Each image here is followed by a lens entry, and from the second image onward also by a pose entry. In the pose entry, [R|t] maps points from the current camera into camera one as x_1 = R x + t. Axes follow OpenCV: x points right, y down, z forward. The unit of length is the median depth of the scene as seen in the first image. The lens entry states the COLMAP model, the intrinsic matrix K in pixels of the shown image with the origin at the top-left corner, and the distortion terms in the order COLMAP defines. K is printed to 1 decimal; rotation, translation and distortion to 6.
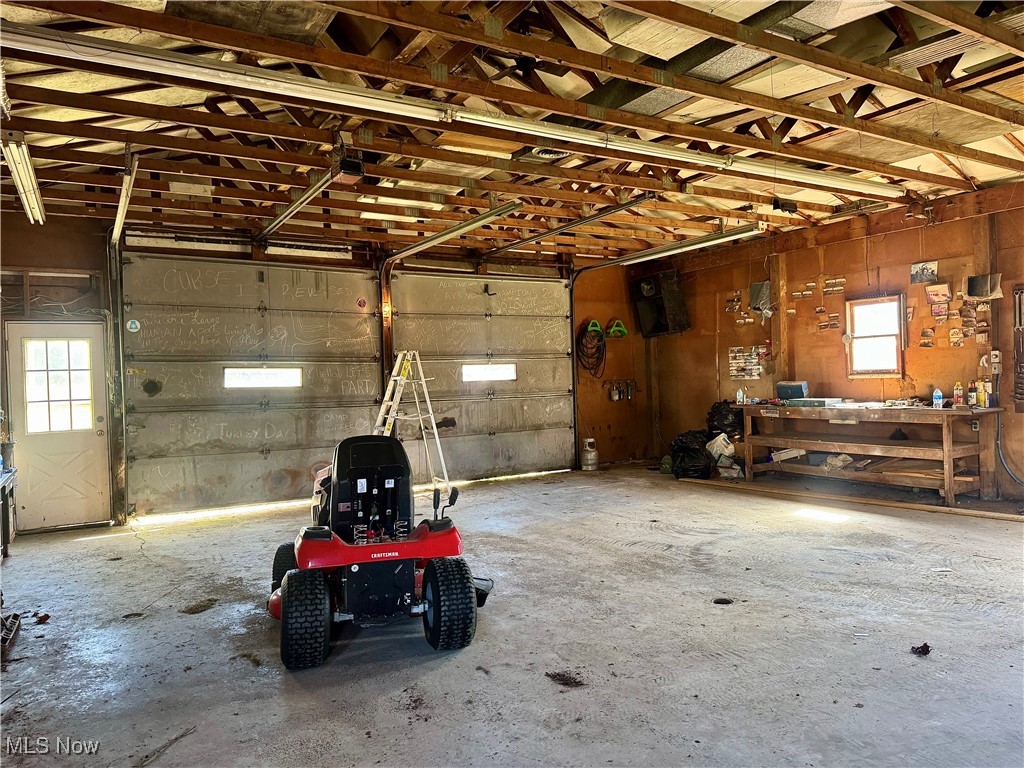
lens RADIAL K [[717.6, 0, 515.6], [0, 717.6, 377.7], [0, 0, 1]] dist [0.051310, -0.075541]
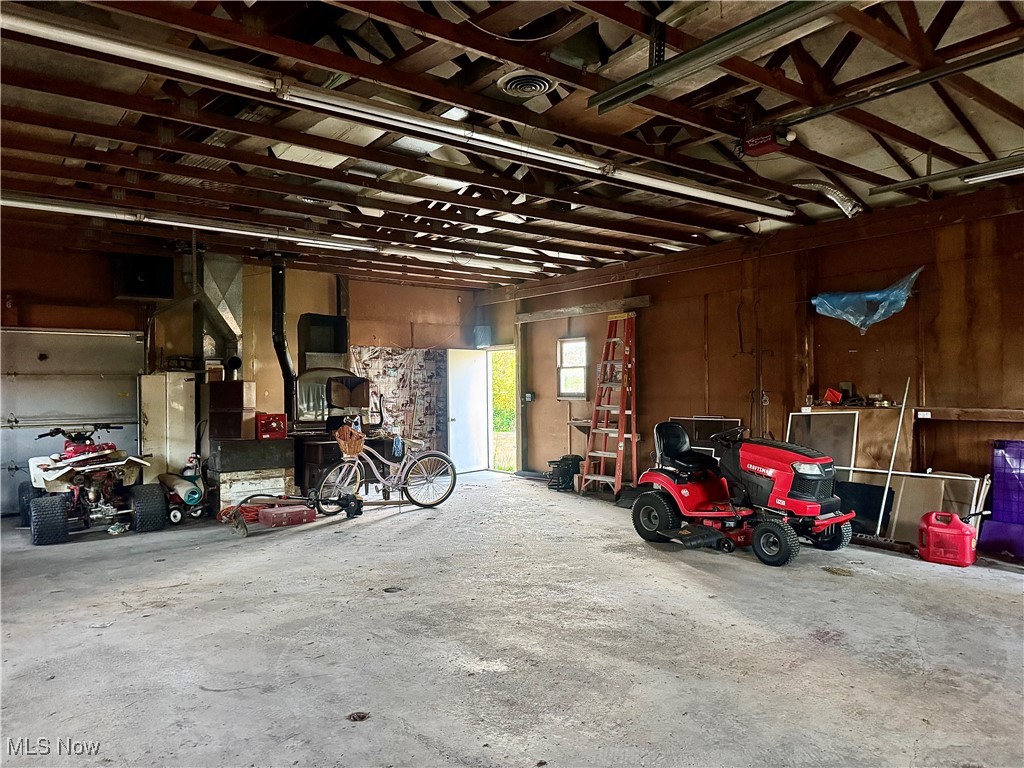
lens RADIAL K [[717.6, 0, 515.6], [0, 717.6, 377.7], [0, 0, 1]] dist [0.051310, -0.075541]
pose [[-0.993431, 0.041679, -0.106576, 0.111983], [0.042628, 0.999069, -0.006641, -0.010232], [0.106200, -0.011140, -0.994282, 1.243670]]
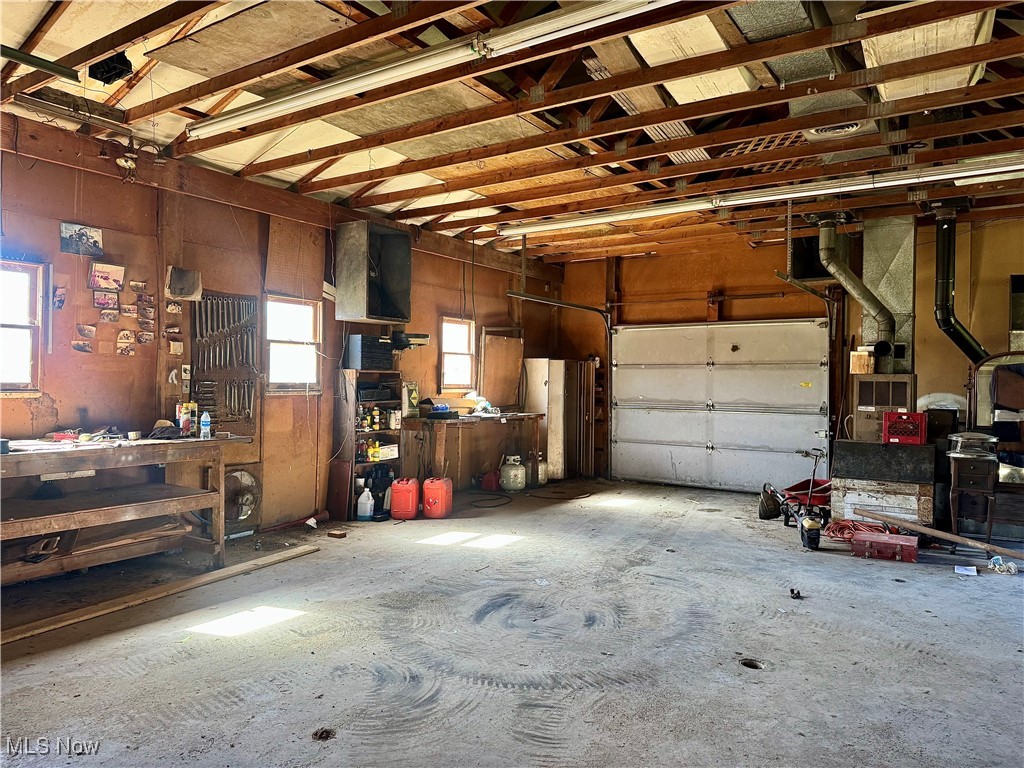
lens RADIAL K [[717.6, 0, 515.6], [0, 717.6, 377.7], [0, 0, 1]] dist [0.051310, -0.075541]
pose [[-0.418338, 0.033851, 0.907660, -0.202757], [0.006101, 0.999387, -0.034460, 0.006918], [-0.908271, -0.008879, -0.418288, 0.905031]]
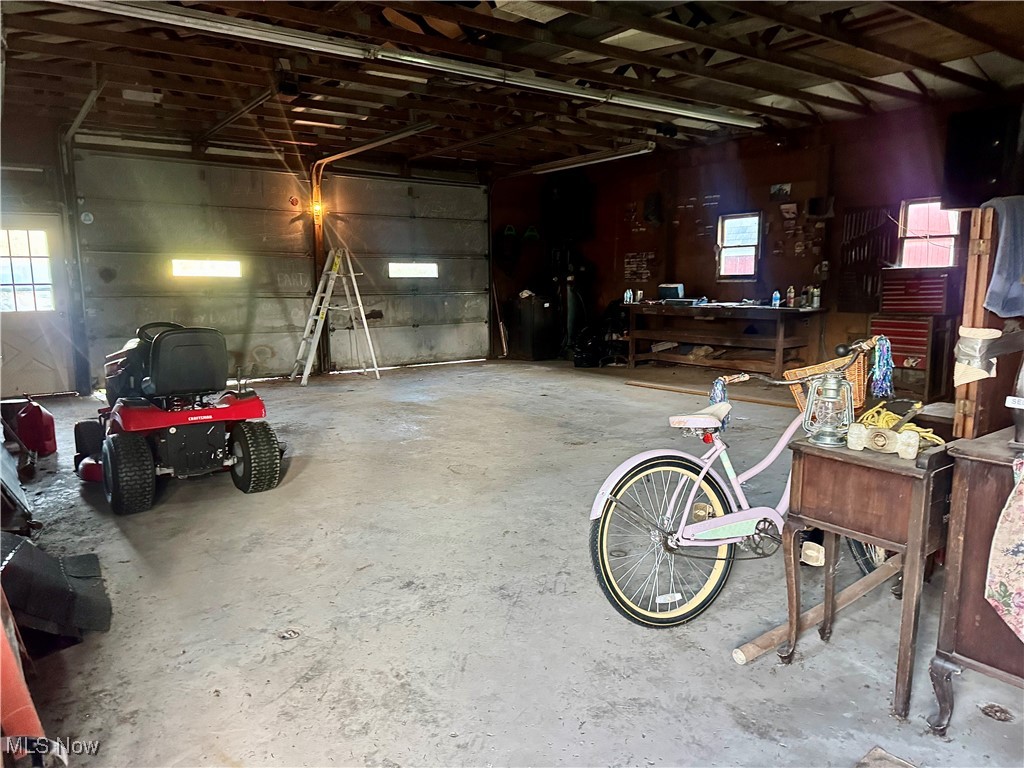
lens RADIAL K [[730.3, 0, 509.1], [0, 730.3, 387.8], [0, 0, 1]] dist [0.131647, -0.236576]
pose [[0.996548, 0.012761, 0.082026, 0.026183], [-0.024675, 0.988988, 0.145922, 0.004208], [-0.079261, -0.147442, 0.985890, -0.206880]]
